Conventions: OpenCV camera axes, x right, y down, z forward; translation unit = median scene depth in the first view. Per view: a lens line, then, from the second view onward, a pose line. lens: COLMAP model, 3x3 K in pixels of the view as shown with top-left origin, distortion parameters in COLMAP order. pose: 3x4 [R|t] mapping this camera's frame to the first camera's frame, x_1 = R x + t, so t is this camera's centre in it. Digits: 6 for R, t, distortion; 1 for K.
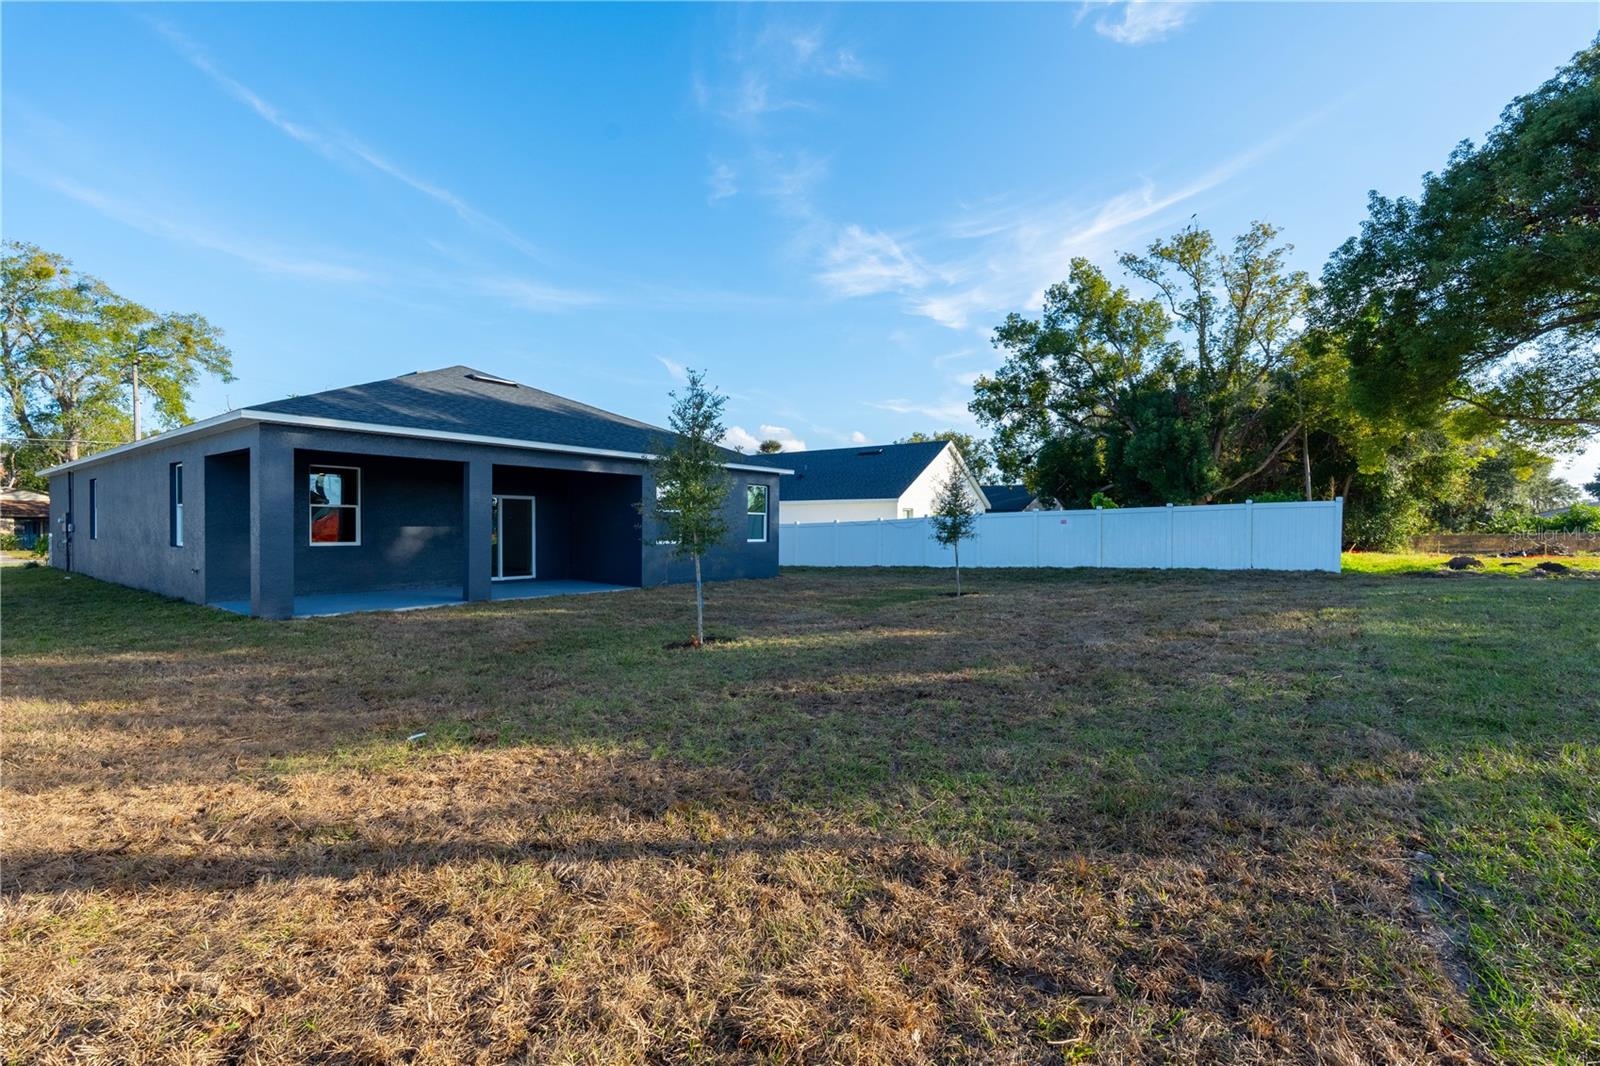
lens RADIAL K [[697.3, 0, 797.9], [0, 697.3, 515.1], [0, 0, 1]] dist [-0.001422, 0.000028]
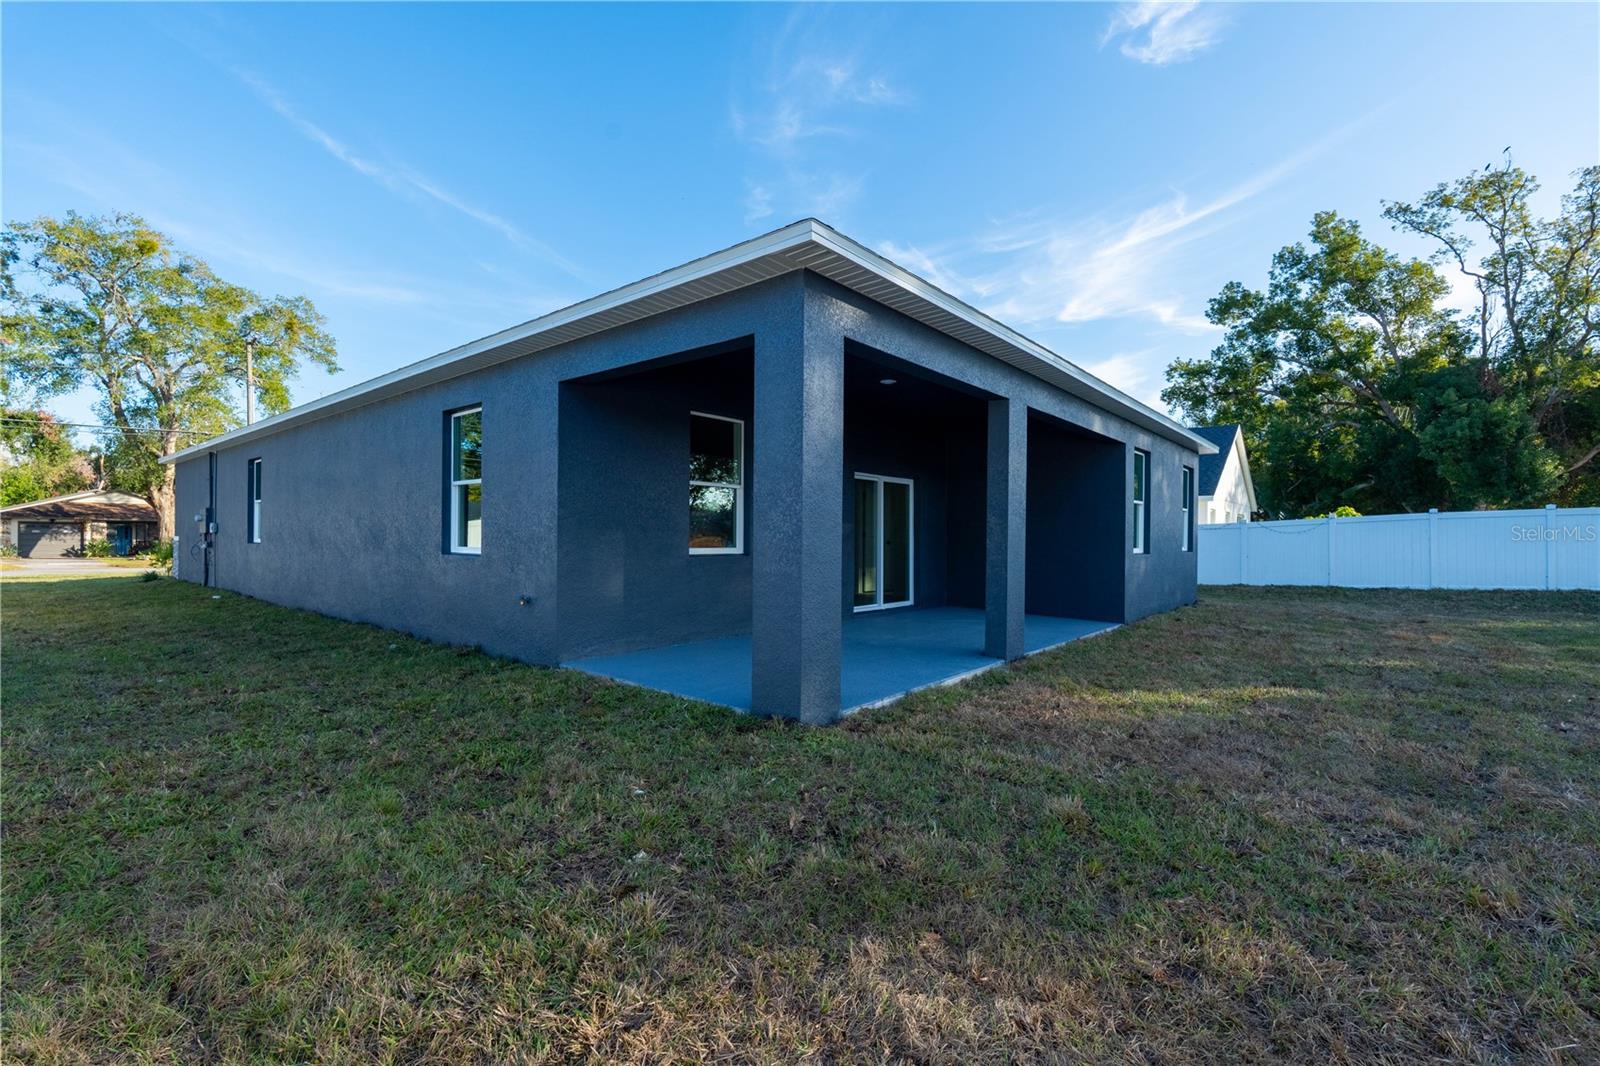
lens RADIAL K [[697.3, 0, 797.9], [0, 697.3, 515.1], [0, 0, 1]] dist [-0.001422, 0.000028]
pose [[0.998745, 0.001419, -0.050056, -0.183298], [-0.002112, 0.999903, -0.013788, 0.006370], [0.050032, 0.013876, 0.998651, 0.137983]]
